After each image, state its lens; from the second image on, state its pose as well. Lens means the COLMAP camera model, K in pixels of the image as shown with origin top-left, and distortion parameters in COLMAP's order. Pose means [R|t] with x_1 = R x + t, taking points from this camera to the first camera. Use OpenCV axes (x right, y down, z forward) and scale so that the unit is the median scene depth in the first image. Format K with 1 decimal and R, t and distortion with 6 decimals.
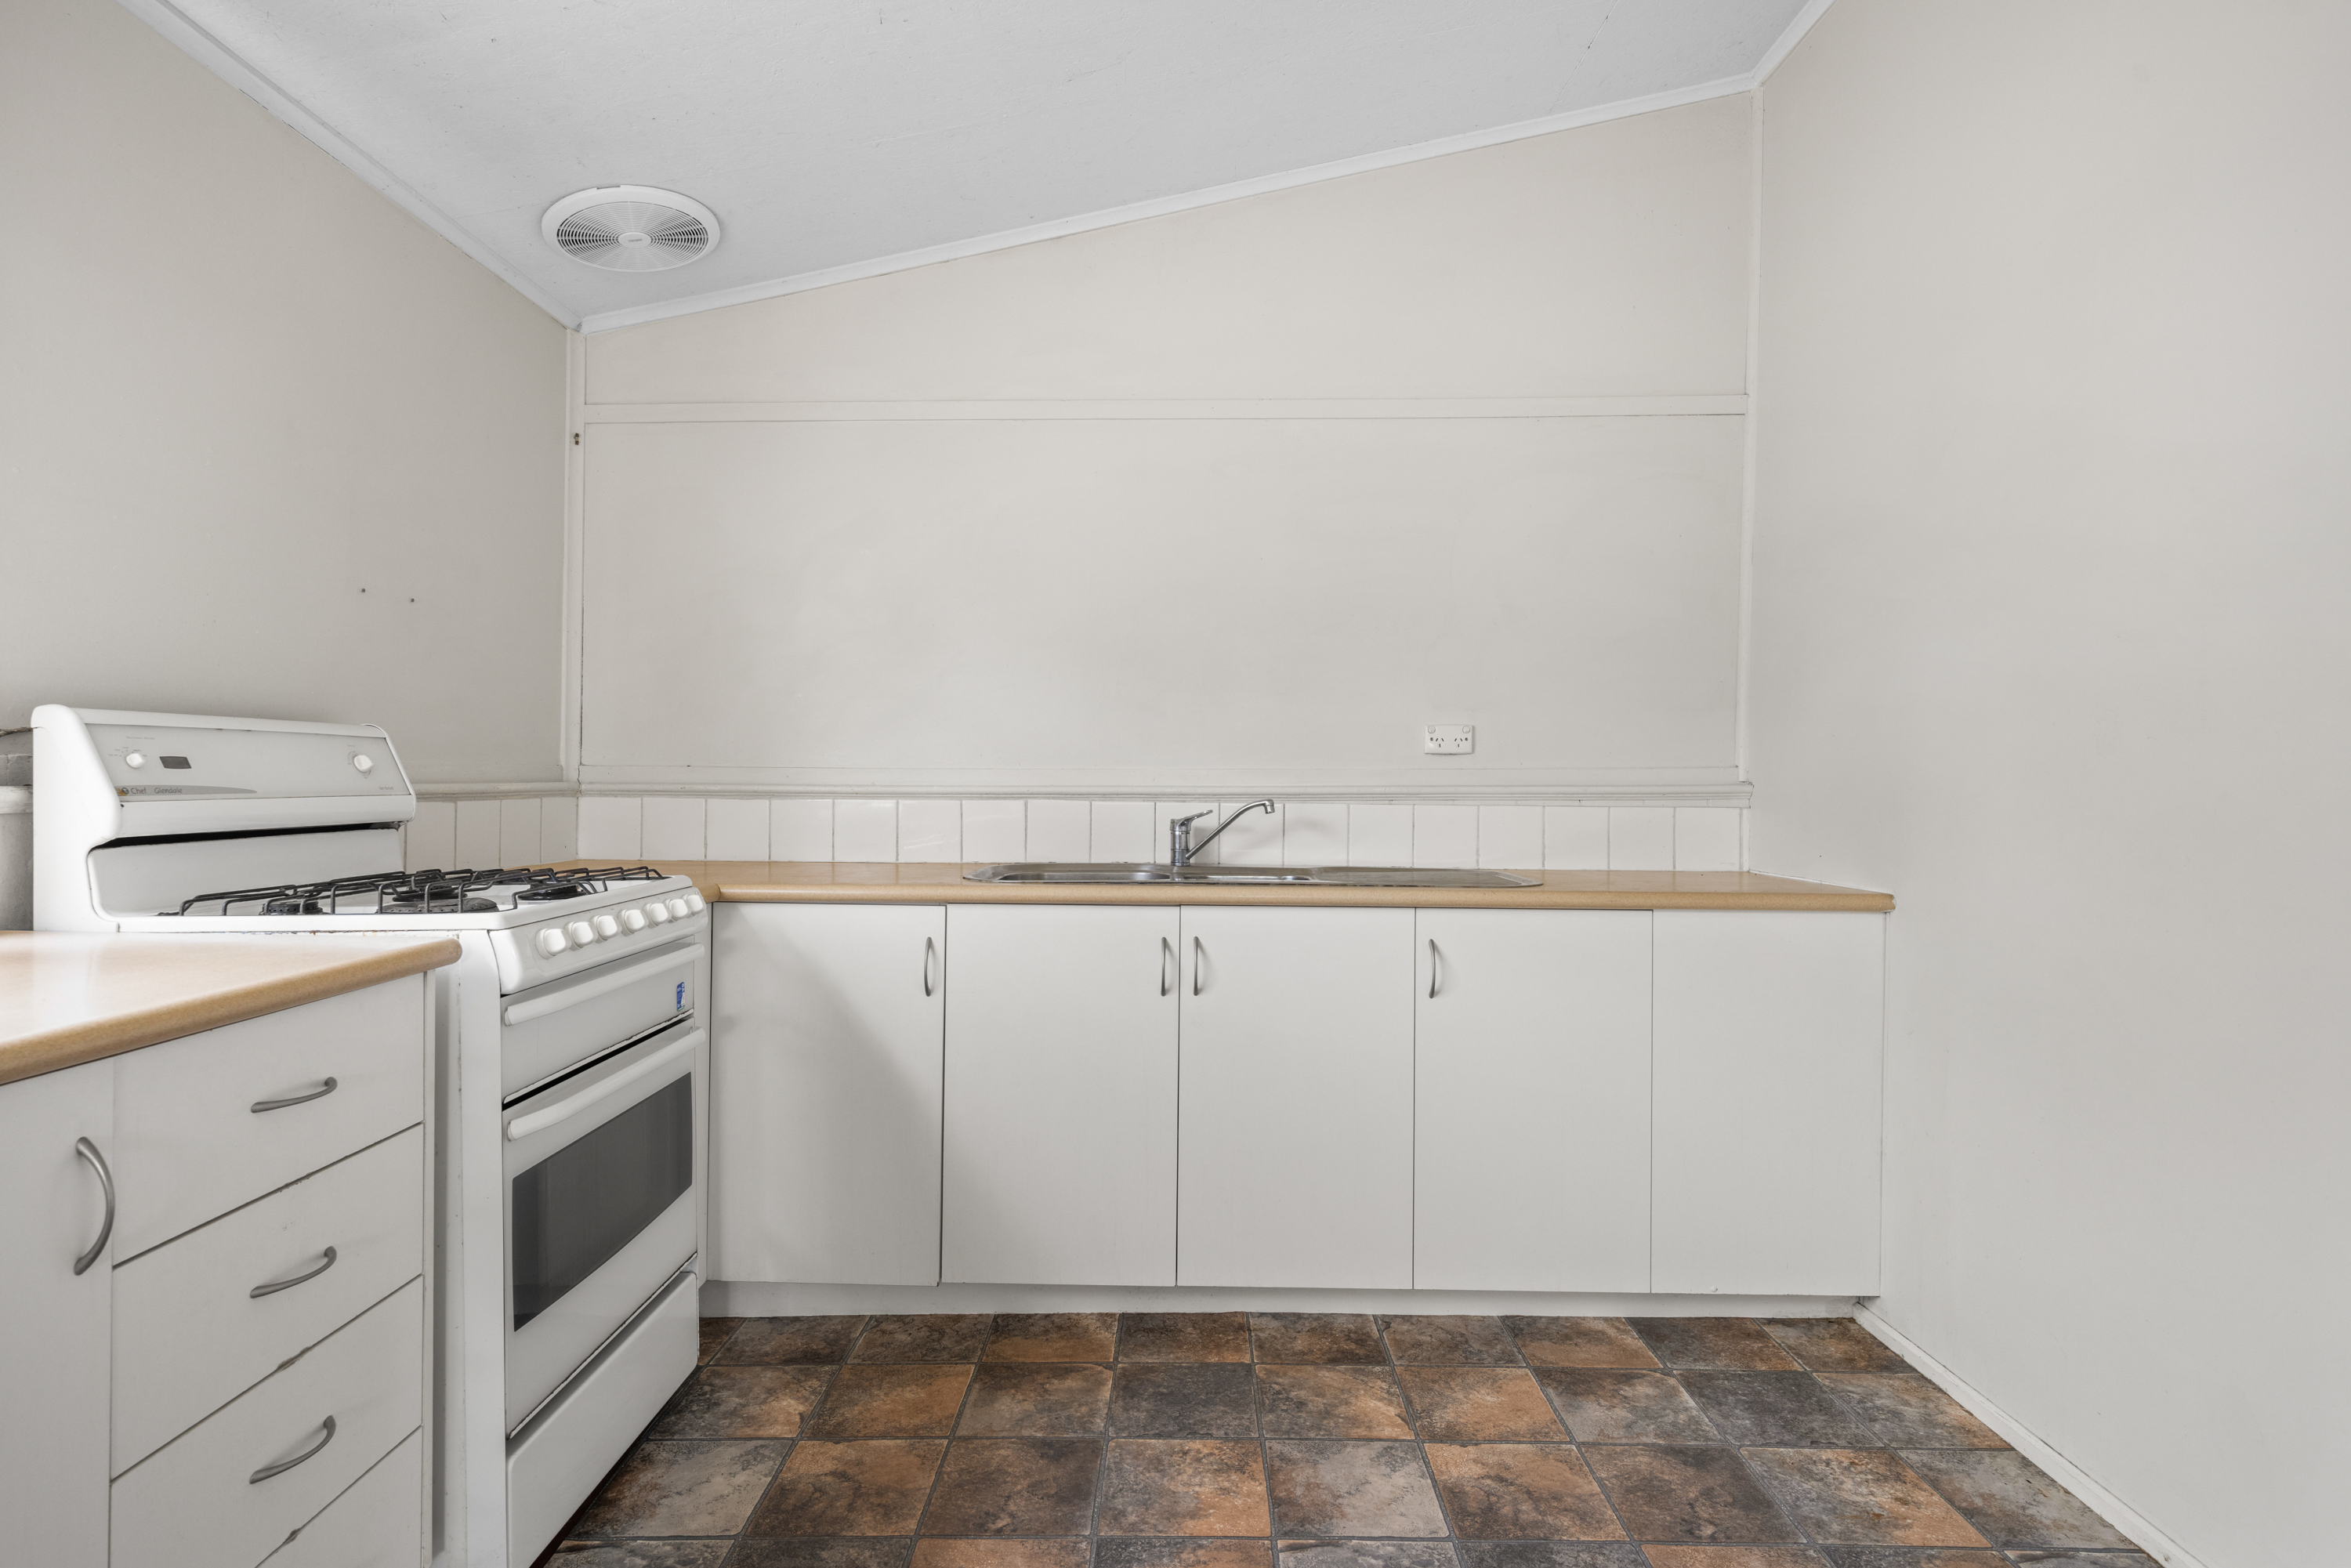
lens RADIAL K [[1196.7, 0, 1173.2], [0, 1196.7, 789.1], [0, 0, 1]] dist [0.016384, -0.000224]
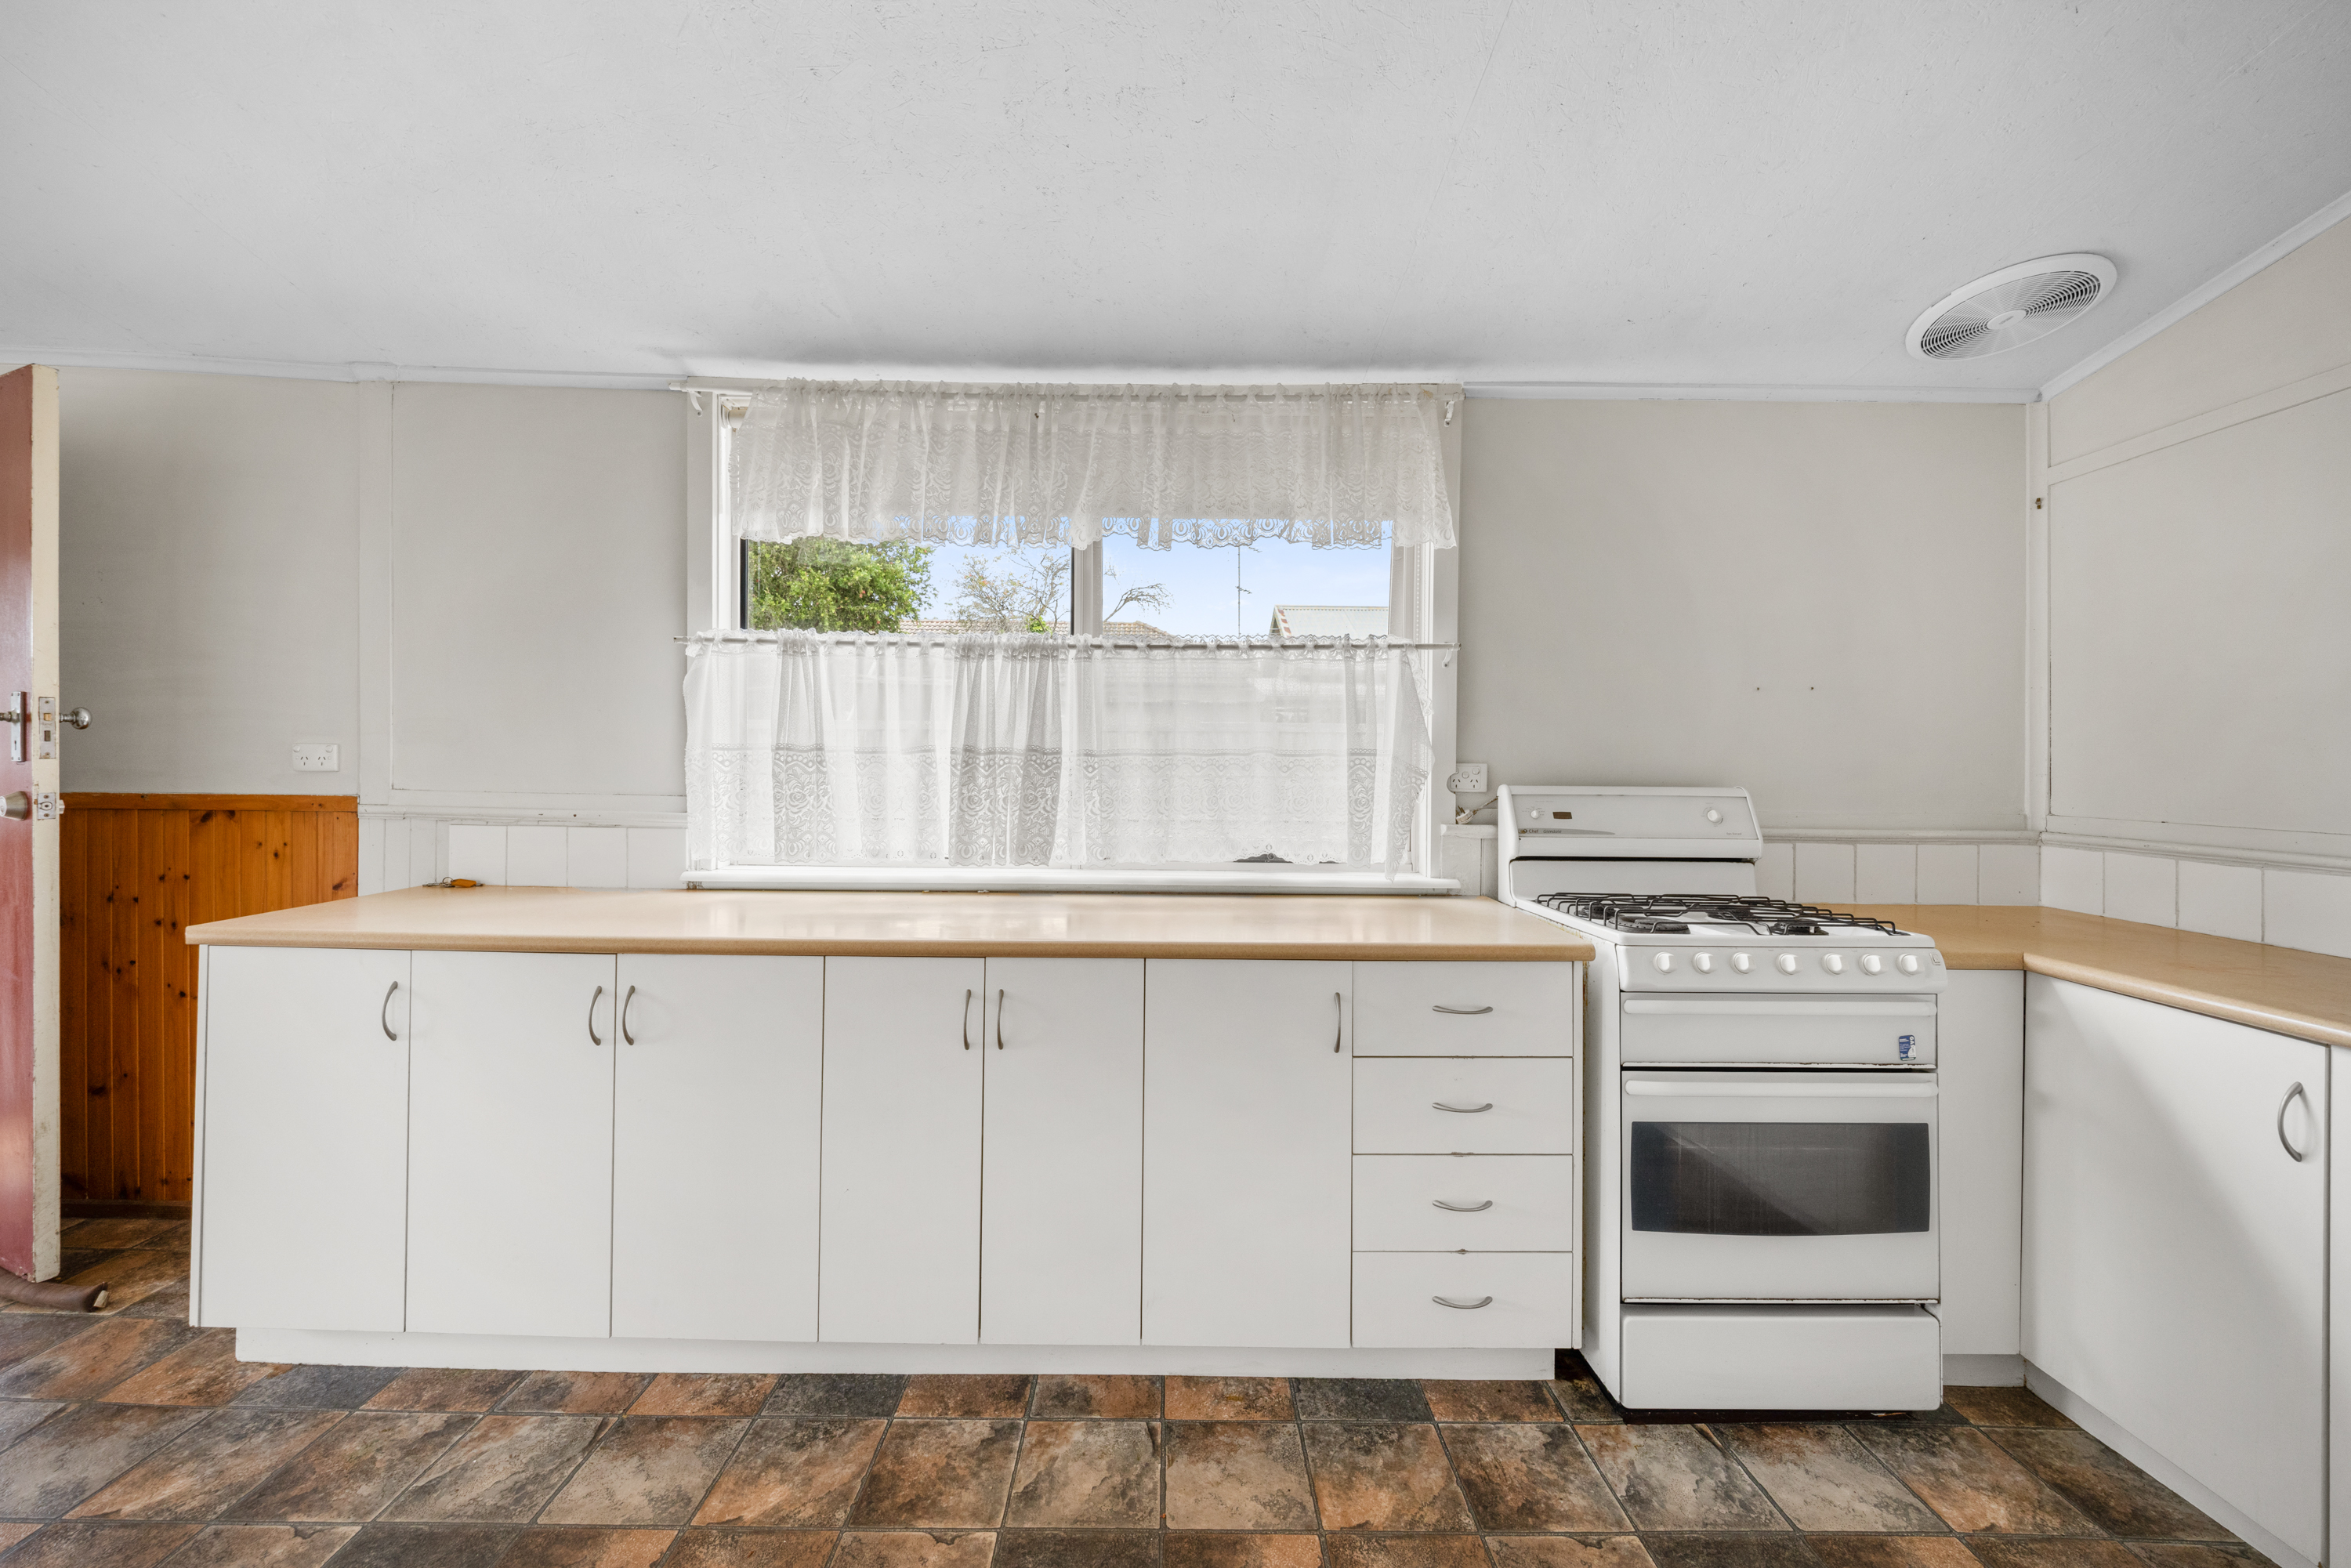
lens RADIAL K [[932.6, 0, 1161.3], [0, 932.6, 760.4], [0, 0, 1]] dist [-0.004024, -0.000019]
pose [[0.002477, -0.006365, -0.999977, 0.444353], [-0.020351, 0.999772, -0.006415, -0.068236], [0.999790, 0.020366, 0.002347, 0.347605]]
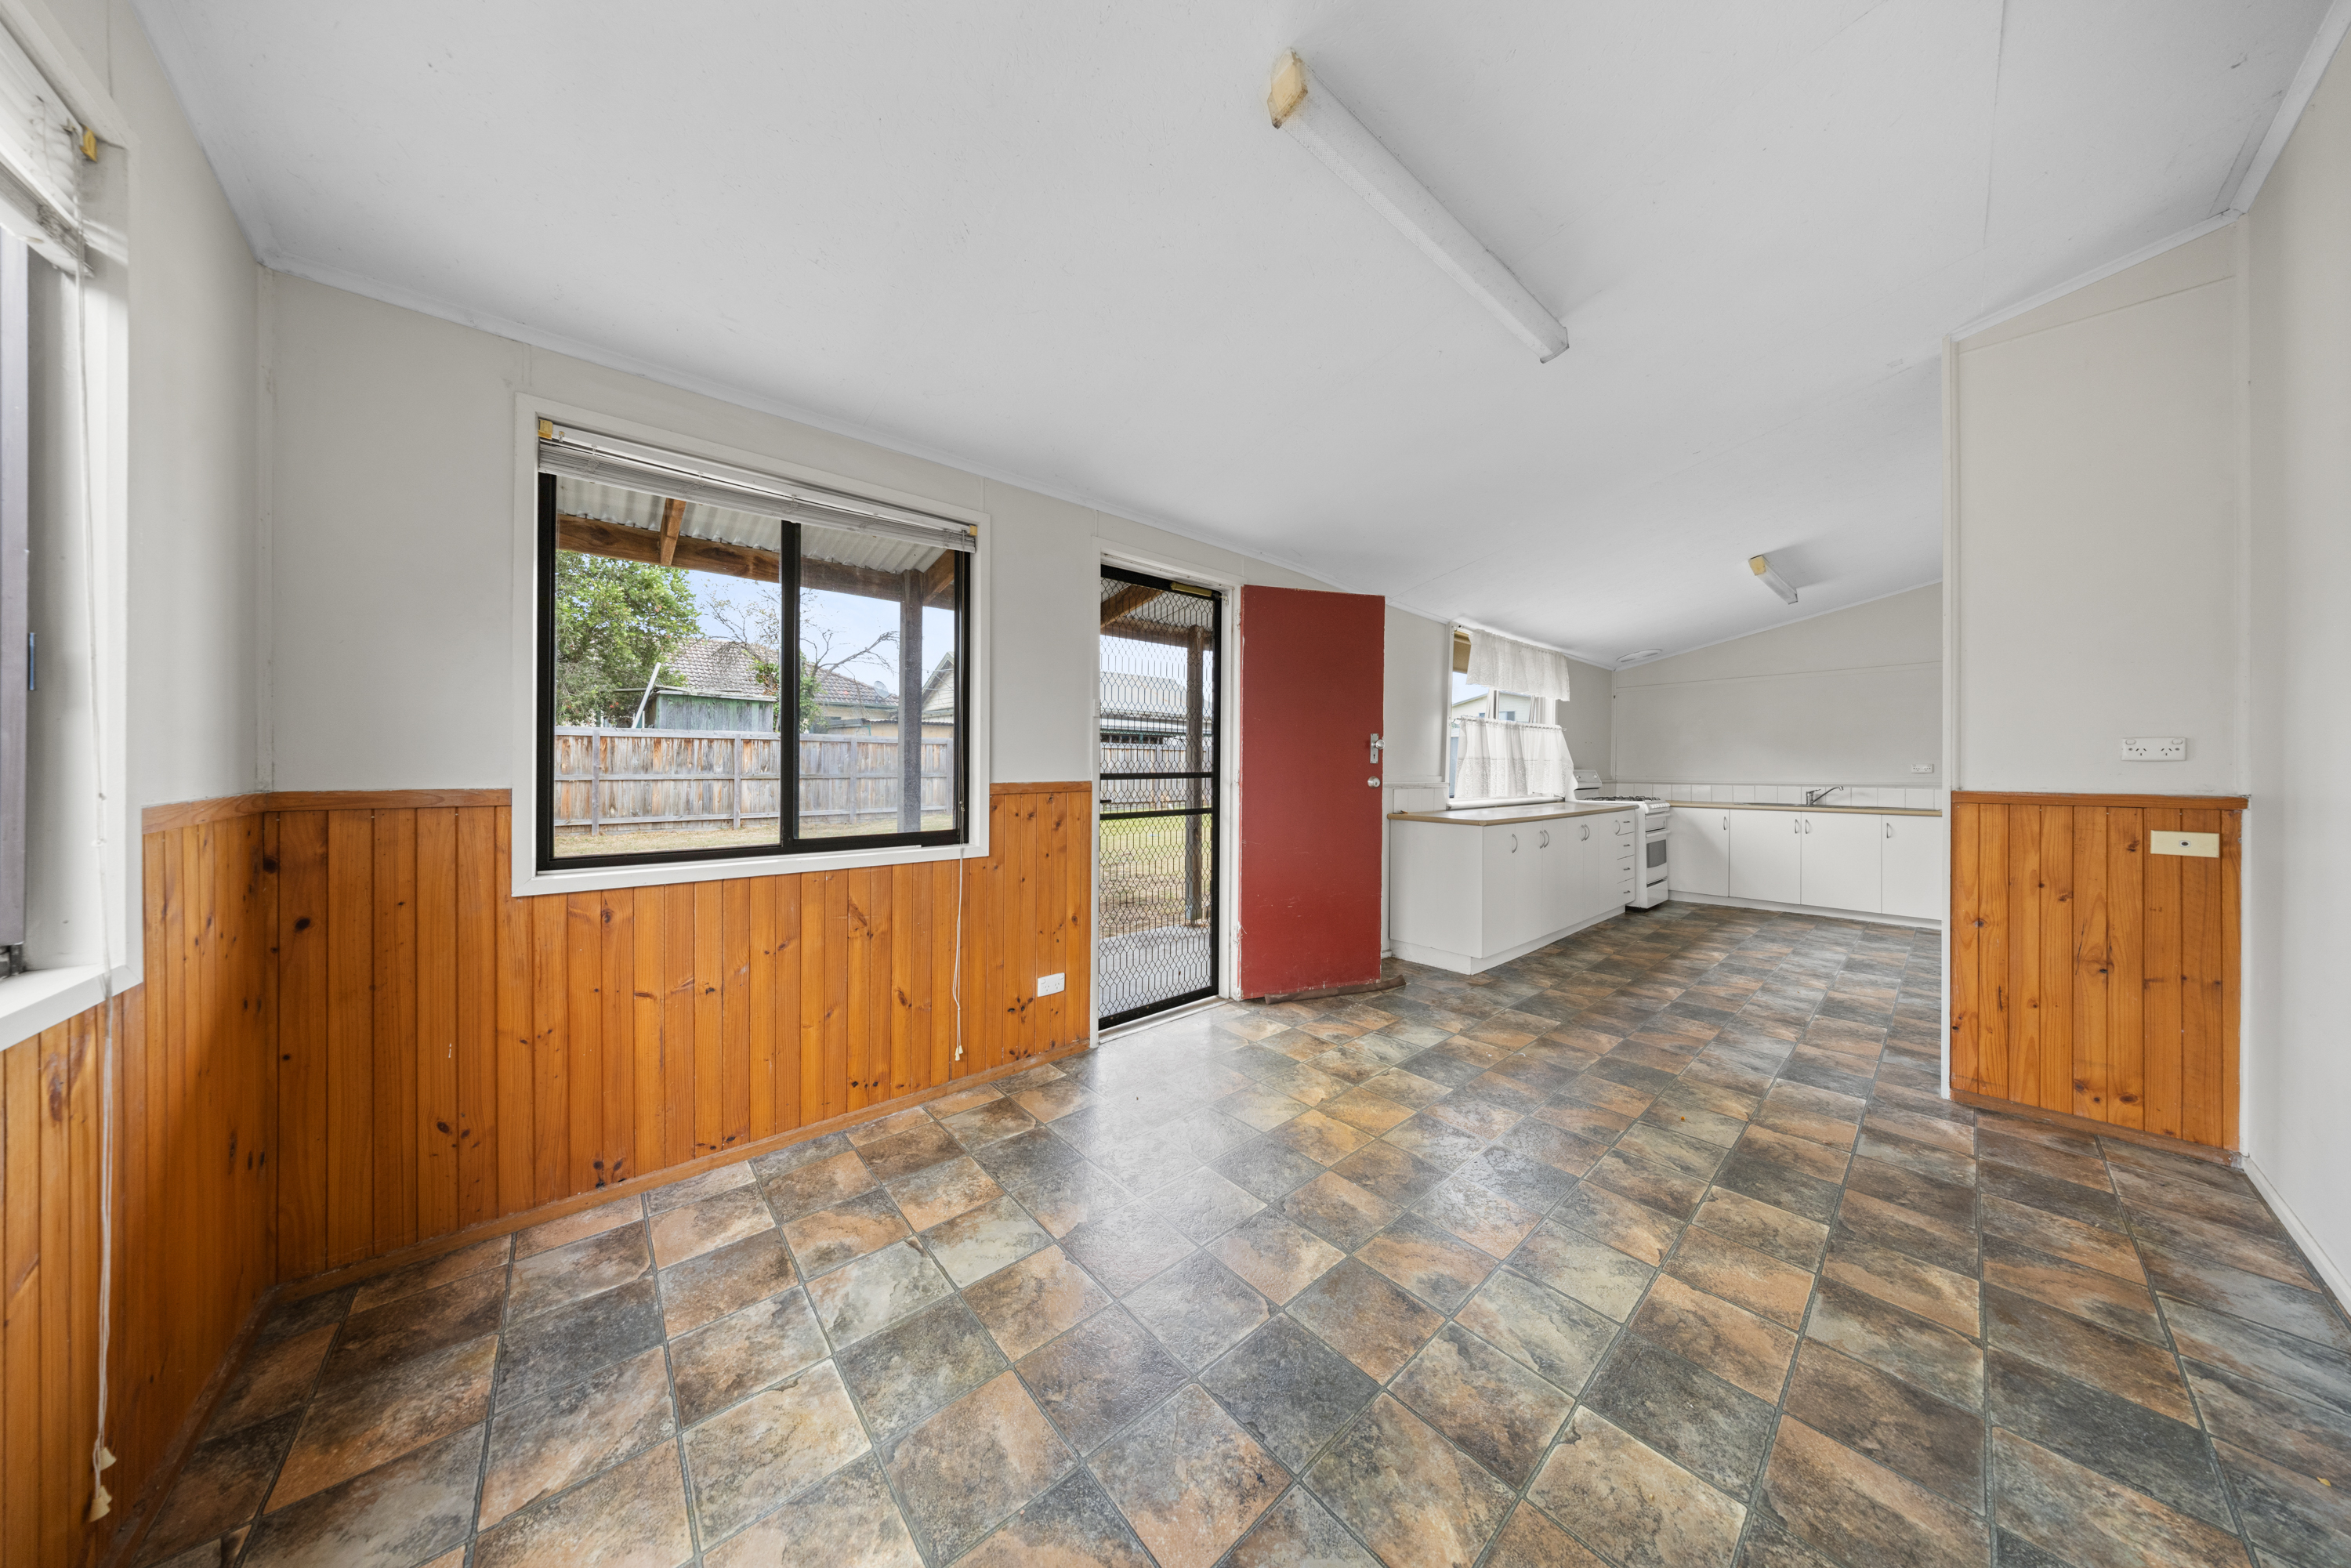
lens RADIAL K [[681.1, 0, 1174.9], [0, 681.1, 748.0], [0, 0, 1]] dist [-0.009388, 0.000749]
pose [[0.647947, -0.002048, -0.761682, 0.459110], [-0.023399, 0.999471, -0.022592, -0.053708], [0.761326, 0.032461, 0.647557, -1.829160]]
